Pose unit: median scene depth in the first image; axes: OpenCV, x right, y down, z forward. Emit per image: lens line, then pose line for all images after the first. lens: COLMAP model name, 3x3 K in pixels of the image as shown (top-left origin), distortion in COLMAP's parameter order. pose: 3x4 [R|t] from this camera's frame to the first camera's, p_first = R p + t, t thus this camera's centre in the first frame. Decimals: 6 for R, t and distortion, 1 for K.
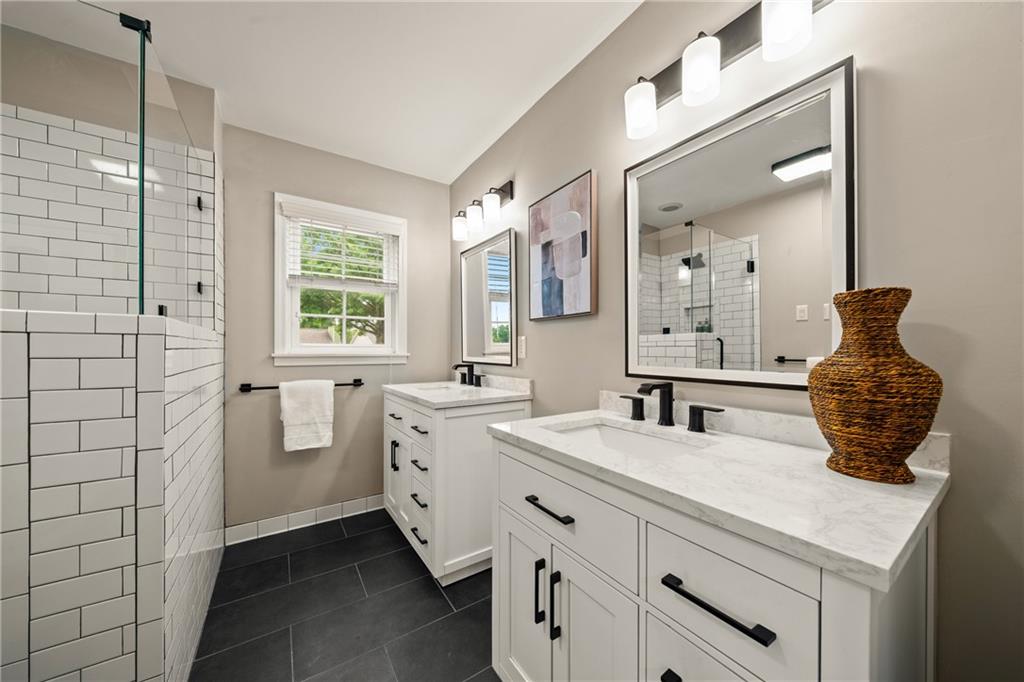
lens RADIAL K [[349.0, 0, 508.5], [0, 349.0, 348.4], [0, 0, 1]] dist [-0.004280, -0.000019]
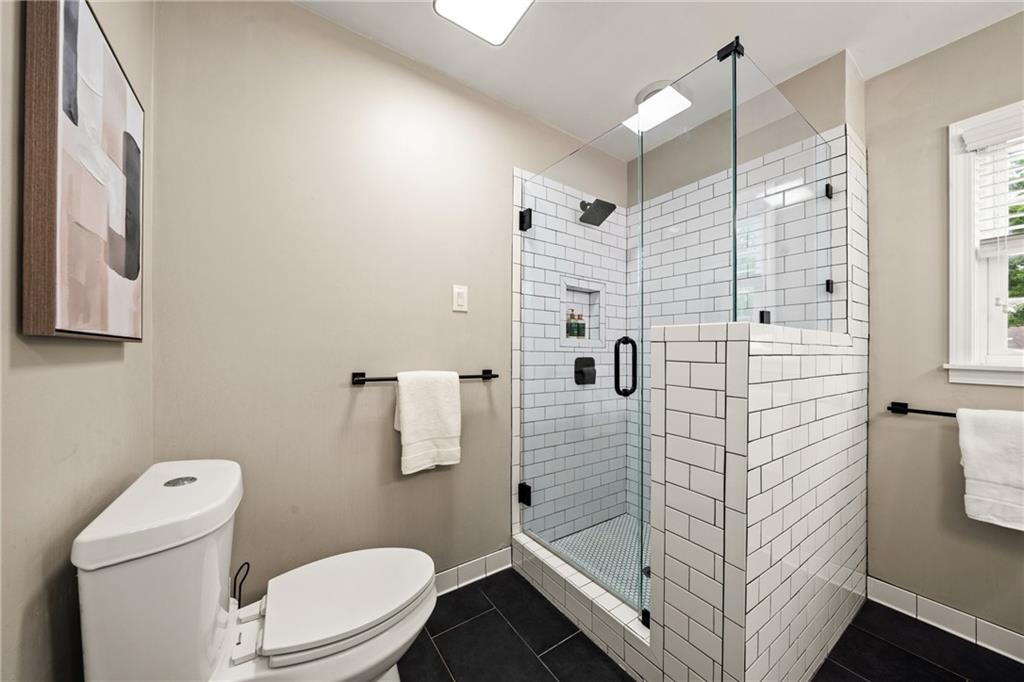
lens RADIAL K [[349.0, 0, 508.5], [0, 349.0, 348.4], [0, 0, 1]] dist [-0.004280, -0.000019]
pose [[0.005168, -0.003105, -0.999982, -0.007463], [-0.011465, 0.999929, -0.003164, -0.003966], [0.999921, 0.011481, 0.005132, 0.177699]]
